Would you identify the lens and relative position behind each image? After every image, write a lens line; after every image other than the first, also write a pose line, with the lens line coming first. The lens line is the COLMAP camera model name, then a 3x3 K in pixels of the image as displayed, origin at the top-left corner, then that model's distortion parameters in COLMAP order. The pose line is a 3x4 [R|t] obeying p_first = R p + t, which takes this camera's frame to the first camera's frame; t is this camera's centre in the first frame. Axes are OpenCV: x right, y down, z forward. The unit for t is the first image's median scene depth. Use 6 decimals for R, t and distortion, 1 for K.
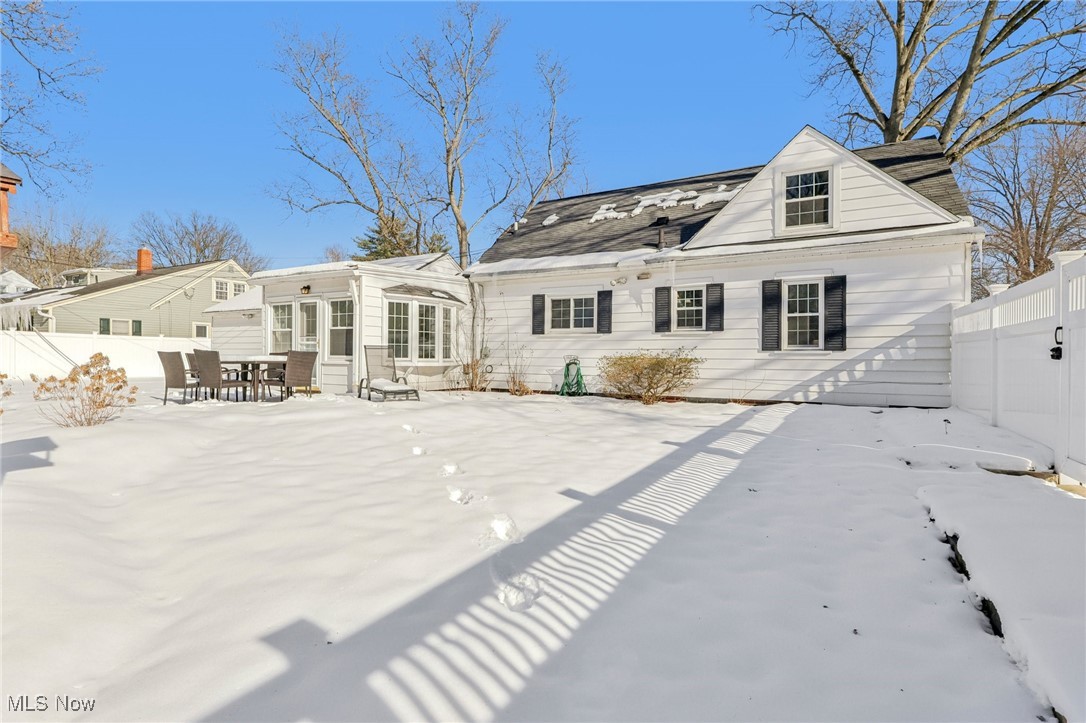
lens RADIAL K [[545.8, 0, 543.0], [0, 545.8, 361.5], [0, 0, 1]] dist [0.024930, -0.000266]
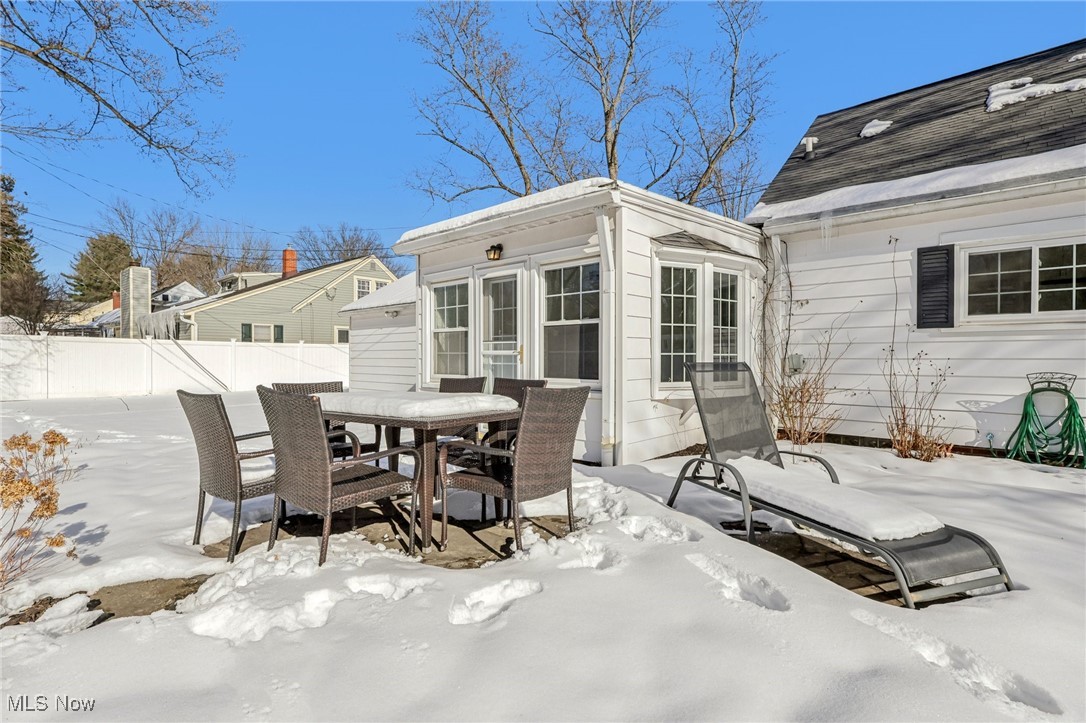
lens RADIAL K [[545.8, 0, 543.0], [0, 545.8, 361.5], [0, 0, 1]] dist [0.024930, -0.000266]
pose [[0.976198, -0.008369, -0.216719, -0.242092], [0.008368, 0.999965, -0.000918, -0.022102], [0.216719, -0.000917, 0.976234, 0.438923]]
